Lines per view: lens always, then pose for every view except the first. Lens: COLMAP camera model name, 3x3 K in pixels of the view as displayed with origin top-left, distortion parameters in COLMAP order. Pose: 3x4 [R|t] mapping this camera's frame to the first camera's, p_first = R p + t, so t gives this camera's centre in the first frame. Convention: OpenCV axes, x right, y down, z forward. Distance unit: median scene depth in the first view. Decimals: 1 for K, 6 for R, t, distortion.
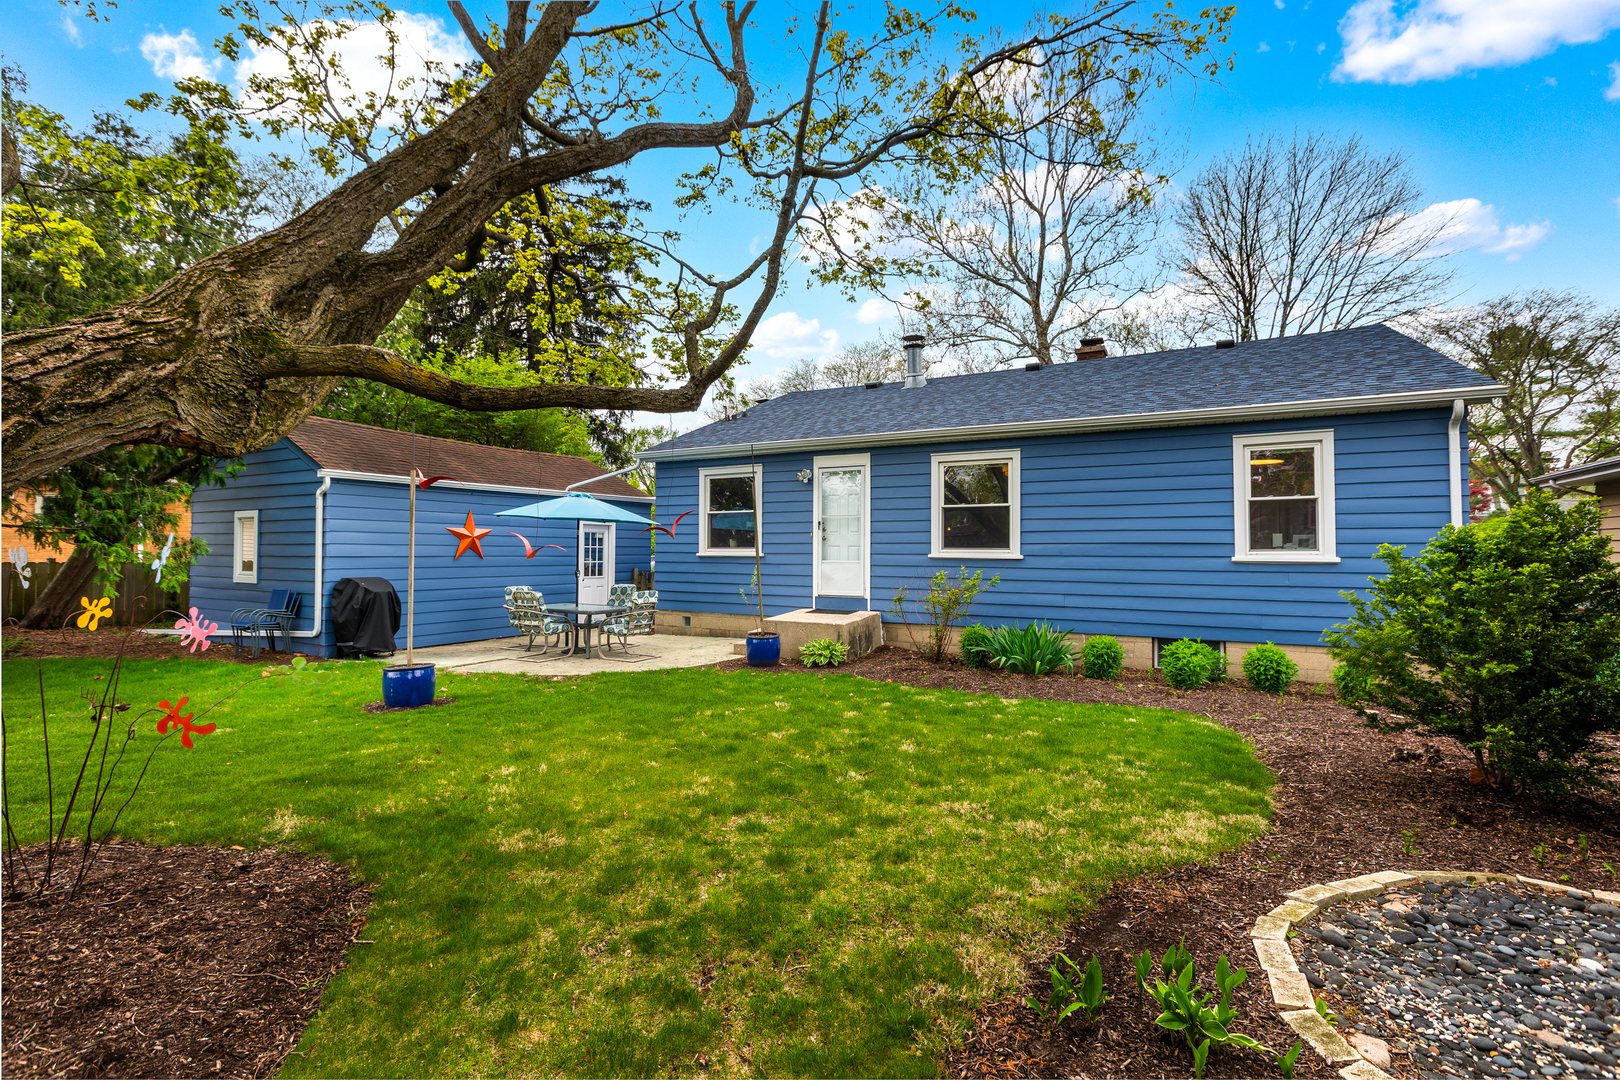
lens RADIAL K [[743.1, 0, 805.9], [0, 743.1, 538.6], [0, 0, 1]] dist [-0.002827, -0.000045]
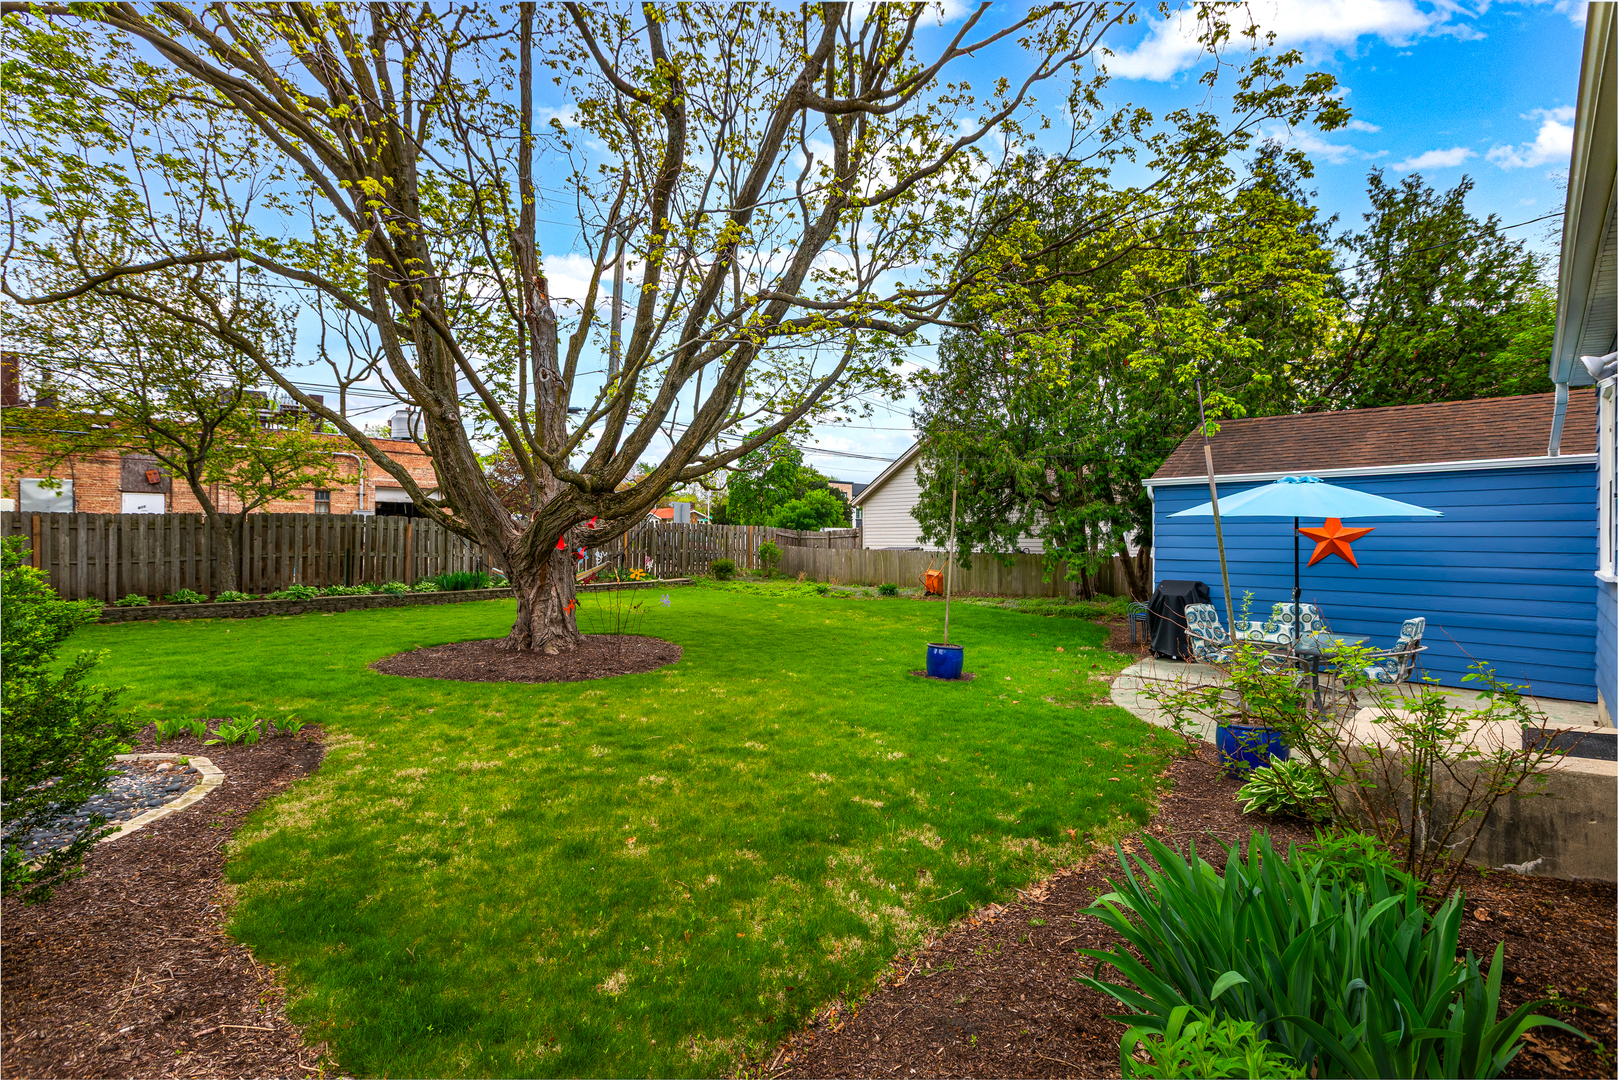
lens RADIAL K [[742.2, 0, 806.6], [0, 742.2, 538.8], [0, 0, 1]] dist [-0.002827, -0.000045]
pose [[-0.293584, 0.003060, -0.955928, 1.068521], [0.008310, 0.999965, 0.000649, -0.018461], [0.955897, -0.007753, -0.293600, 1.619940]]
